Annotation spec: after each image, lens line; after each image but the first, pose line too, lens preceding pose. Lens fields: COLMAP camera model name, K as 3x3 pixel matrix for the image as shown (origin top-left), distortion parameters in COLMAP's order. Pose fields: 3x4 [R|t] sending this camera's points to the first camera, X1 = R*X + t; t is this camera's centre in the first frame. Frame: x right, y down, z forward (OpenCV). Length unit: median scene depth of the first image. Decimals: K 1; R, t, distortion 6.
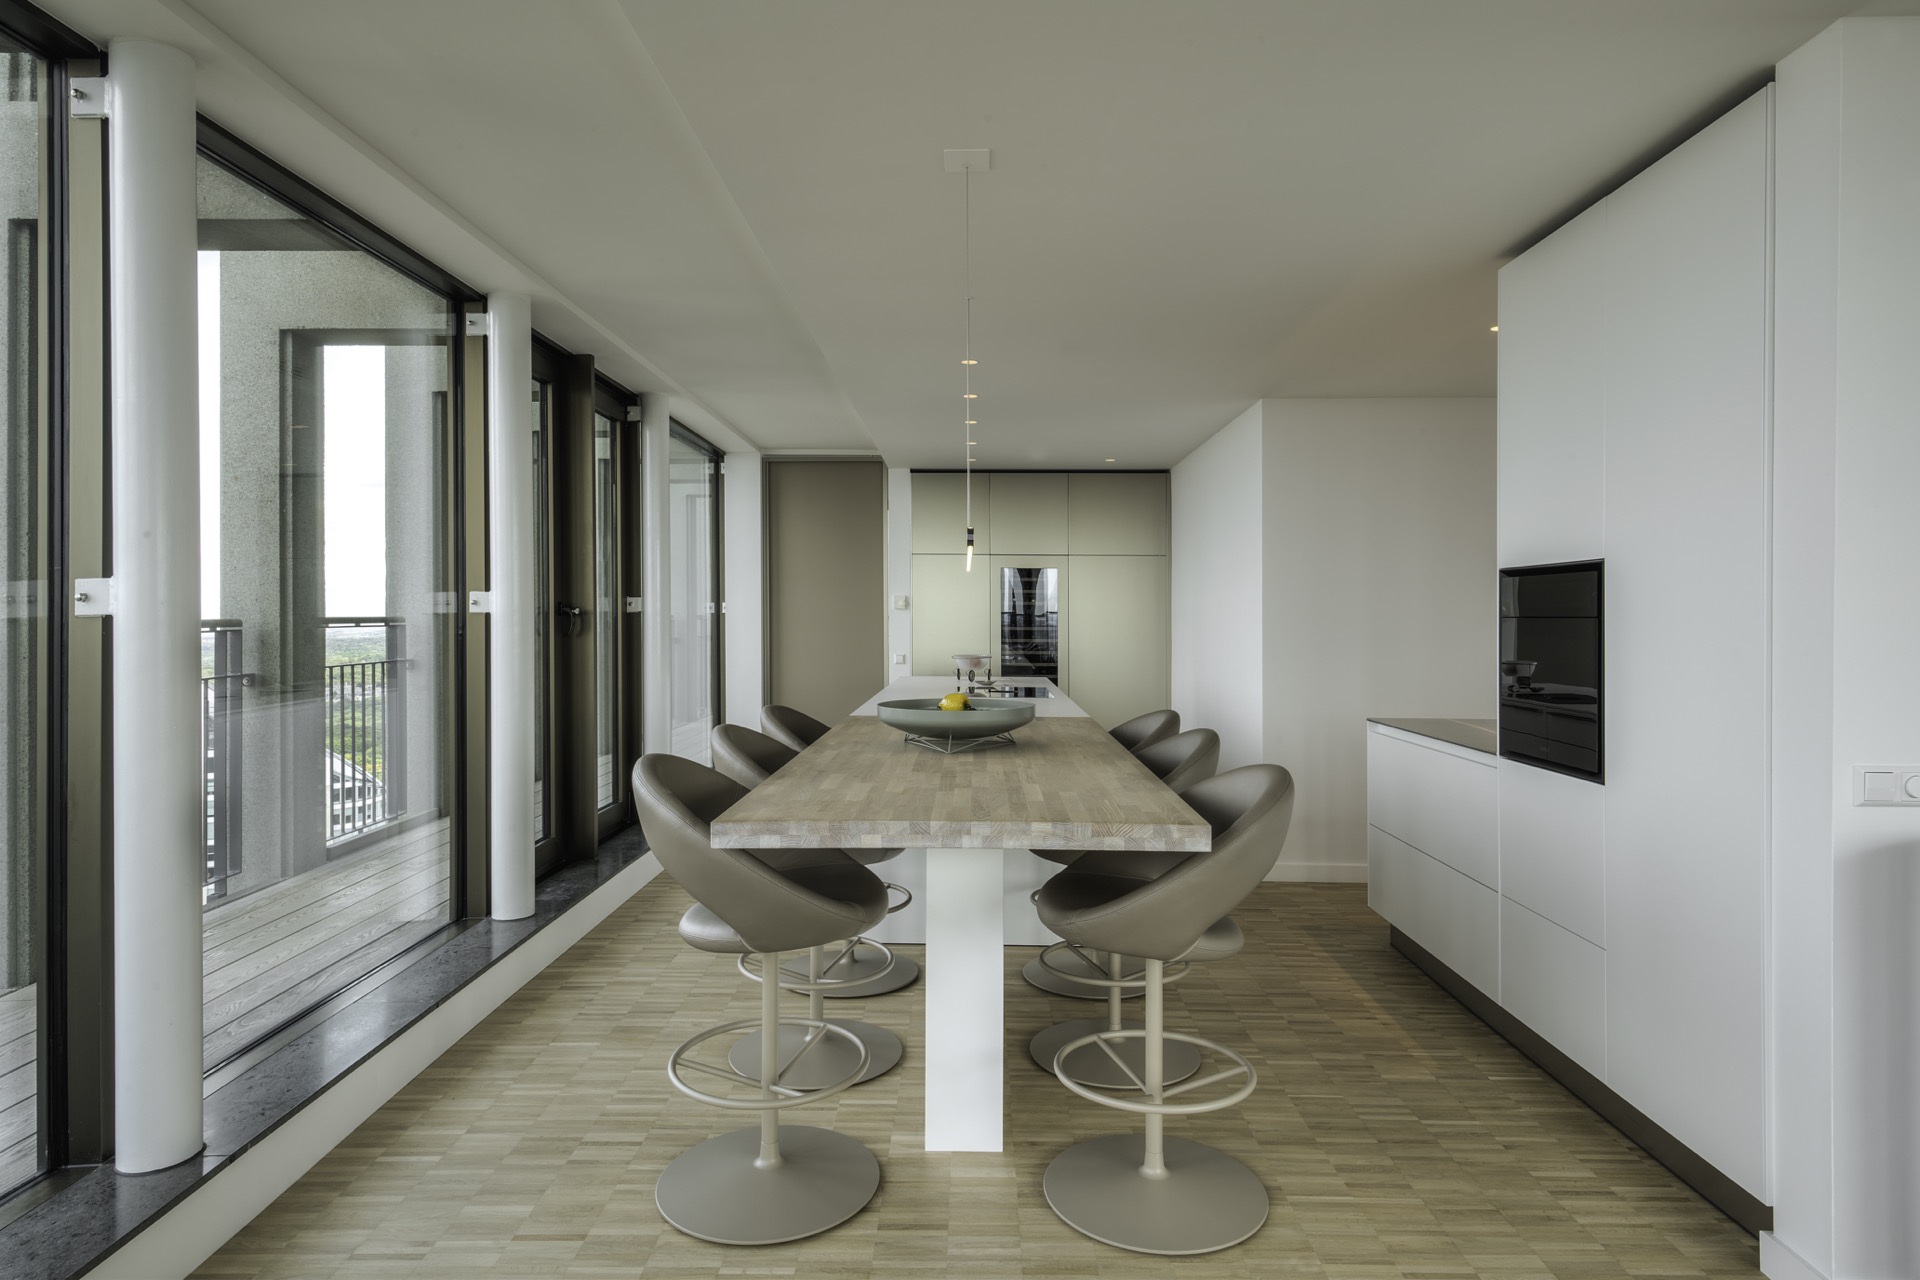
lens RADIAL K [[1075.9, 0, 962.8], [0, 1075.9, 610.6], [0, 0, 1]] dist [0.002052, -0.000194]
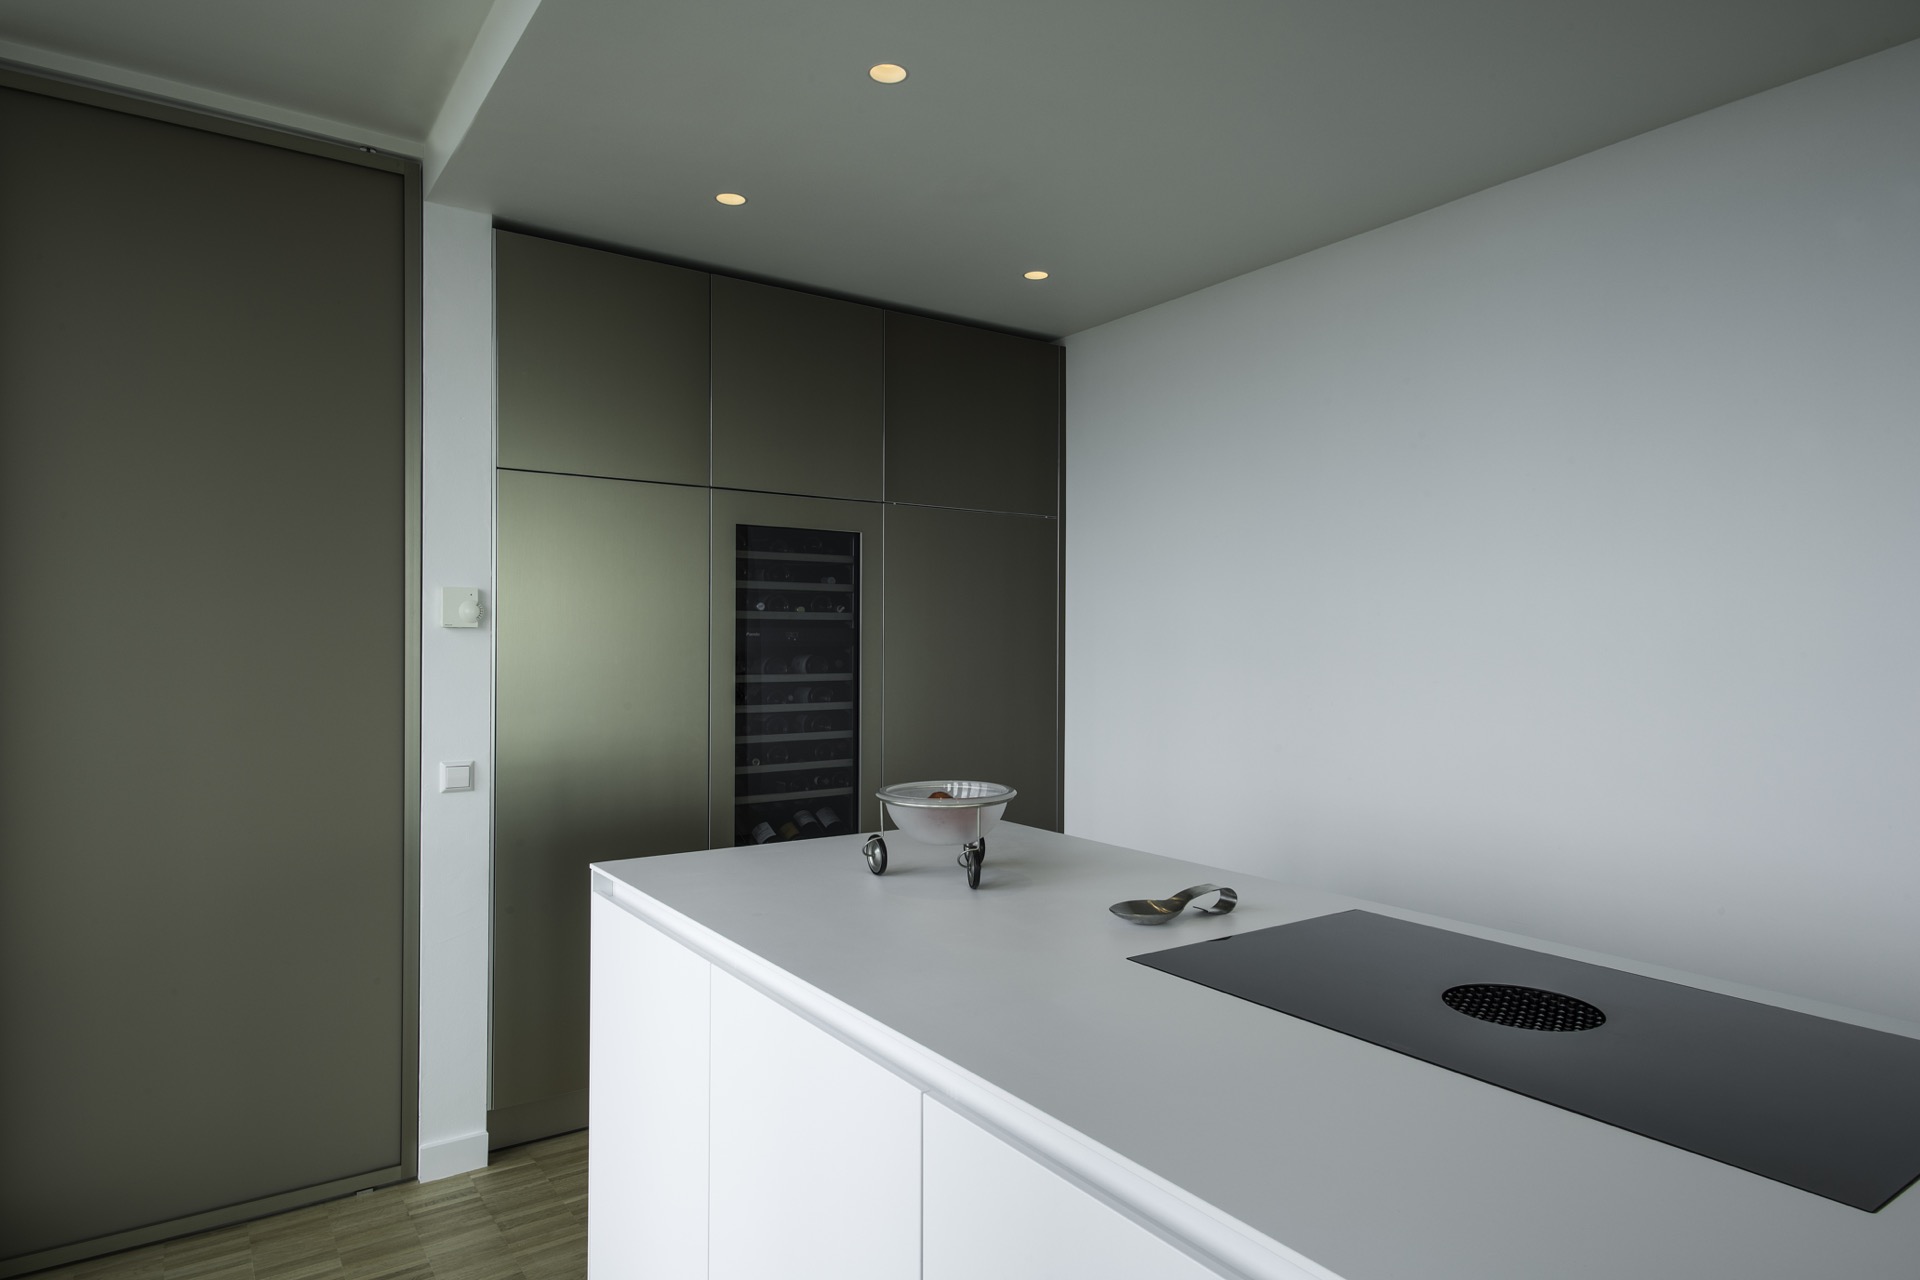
lens RADIAL K [[1089.1, 0, 964.2], [0, 1089.1, 630.5], [0, 0, 1]] dist [0.015325, 0.000036]
pose [[0.816092, 0.000812, 0.577922, -0.274745], [0.005781, 0.999938, -0.009568, 0.007303], [-0.577893, 0.011149, 0.816036, 1.352667]]
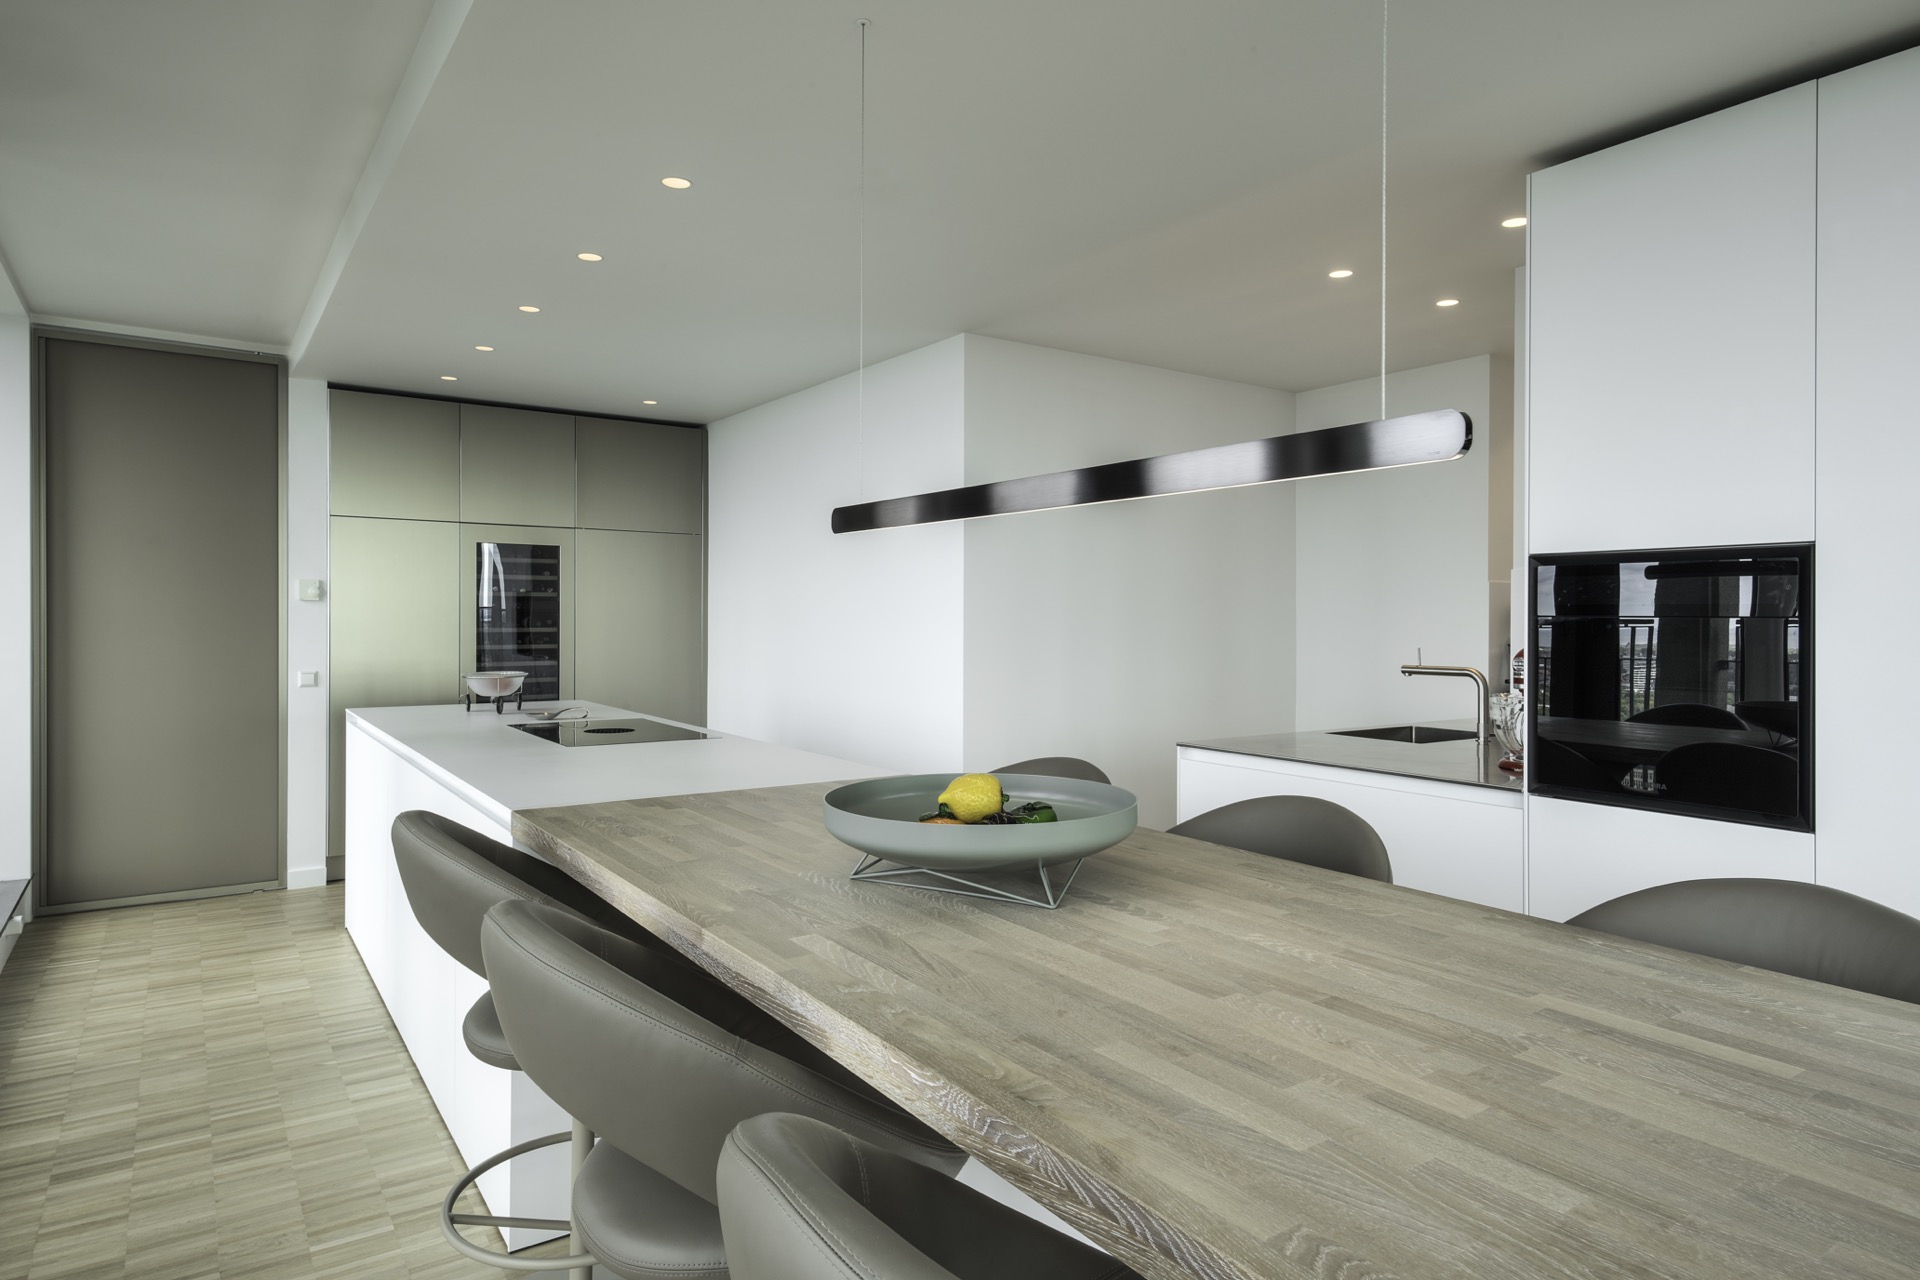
lens RADIAL K [[1075.9, 0, 962.8], [0, 1075.9, 610.6], [0, 0, 1]] dist [0.002052, -0.000194]
pose [[0.806366, -0.001182, 0.591416, -0.266191], [-0.003025, 0.999977, 0.006122, -0.001542], [-0.591410, -0.006726, 0.806343, 0.546314]]
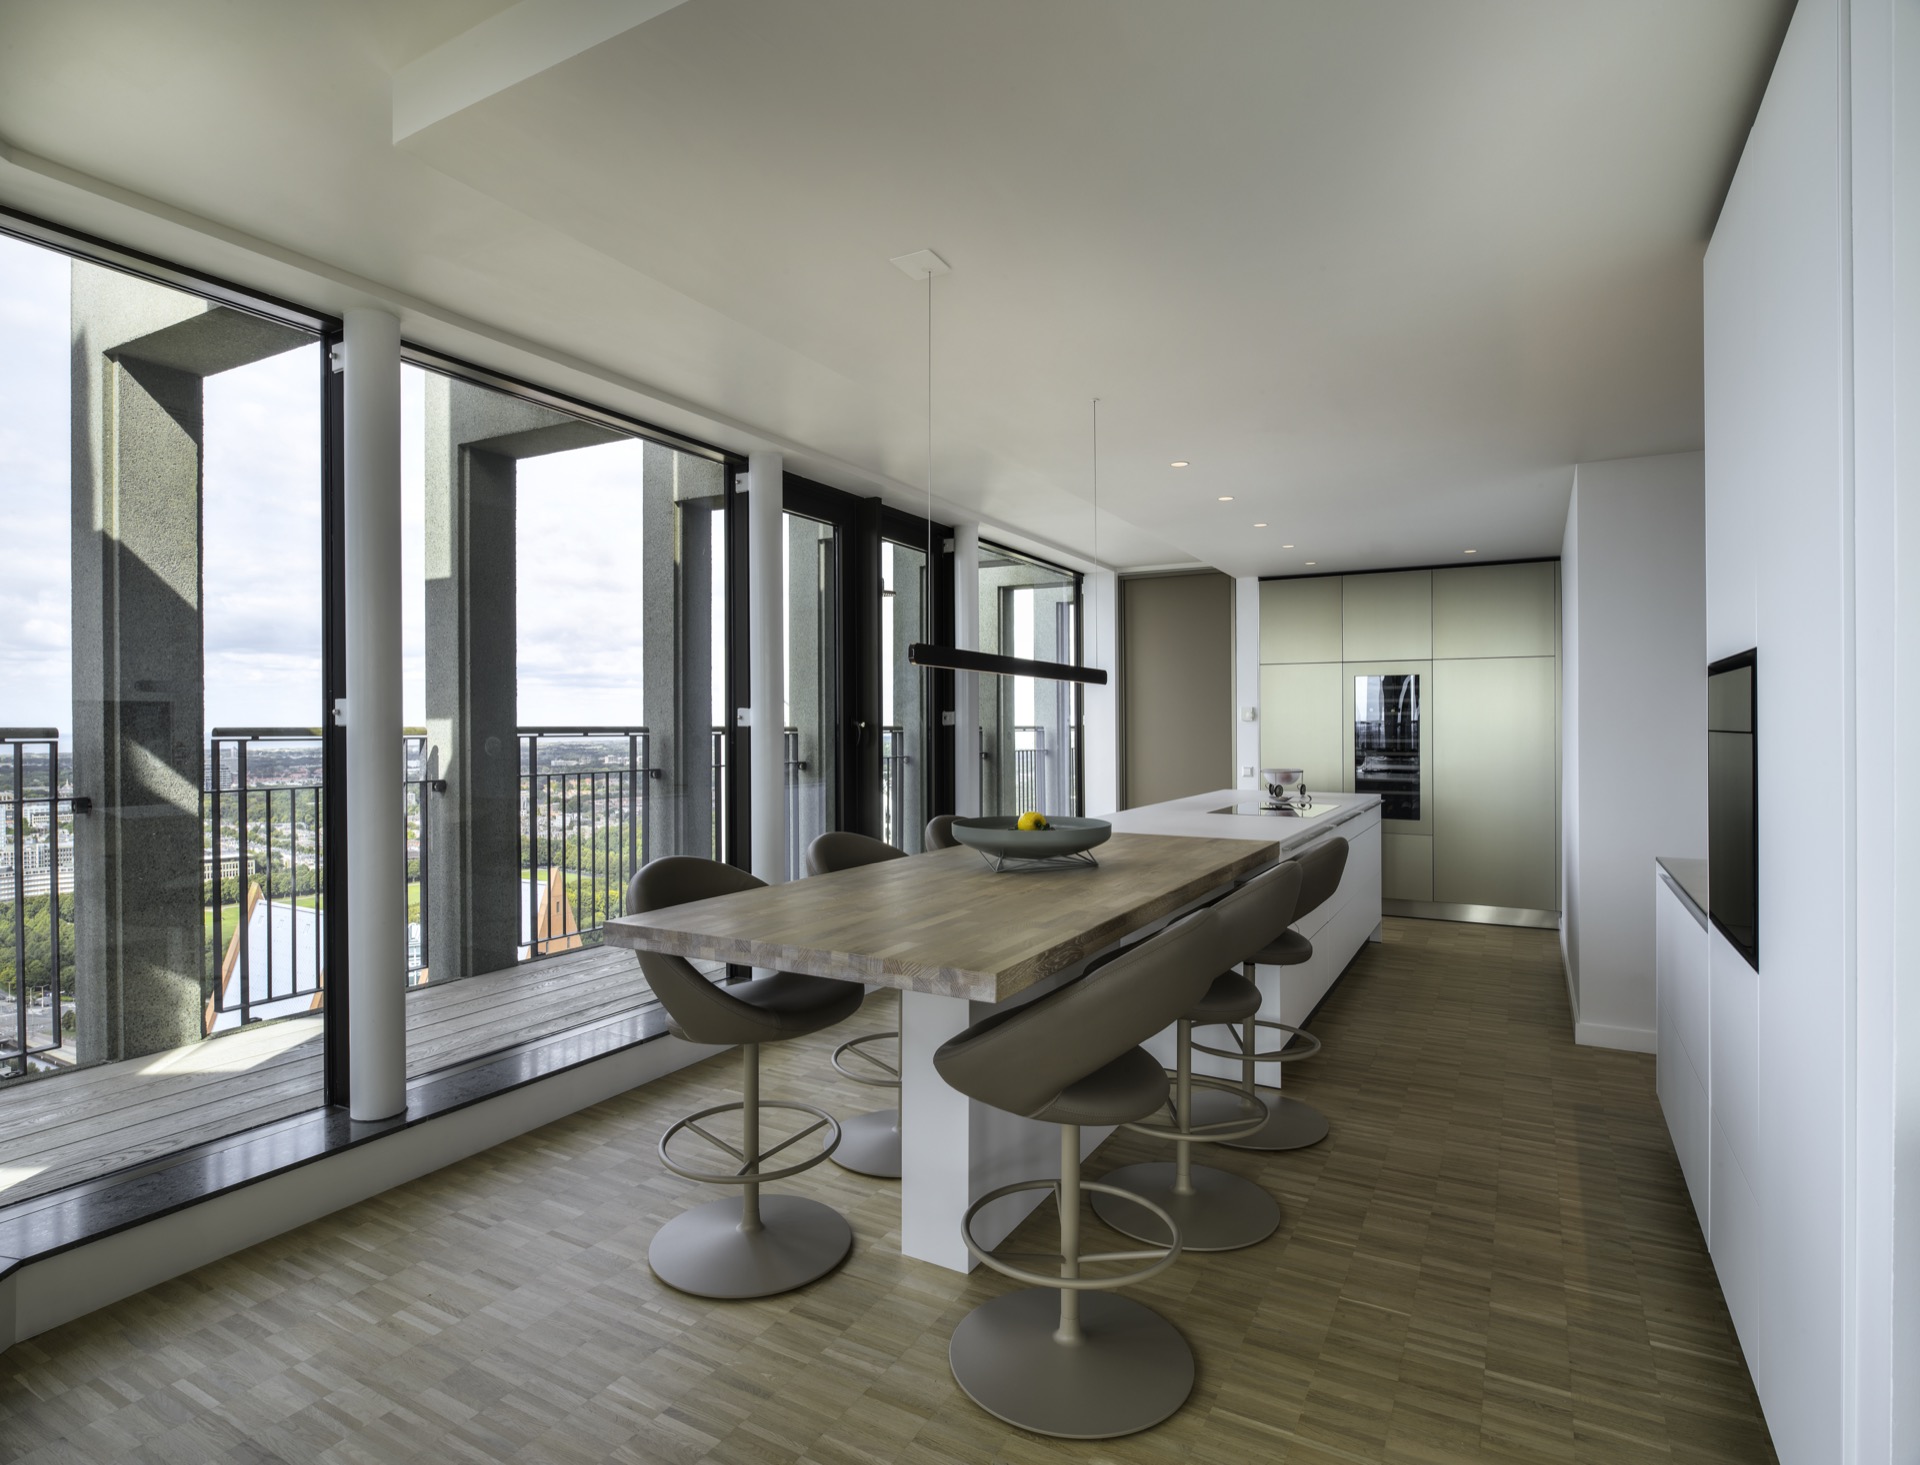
lens RADIAL K [[1004.5, 0, 960.0], [0, 1004.5, 732.5], [0, 0, 1]] dist [-0.064404, 0.023193]
pose [[0.874229, 0.000869, -0.485514, 0.335010], [0.004291, 0.999946, 0.009517, -0.000605], [0.485495, -0.010403, 0.874177, 0.153689]]
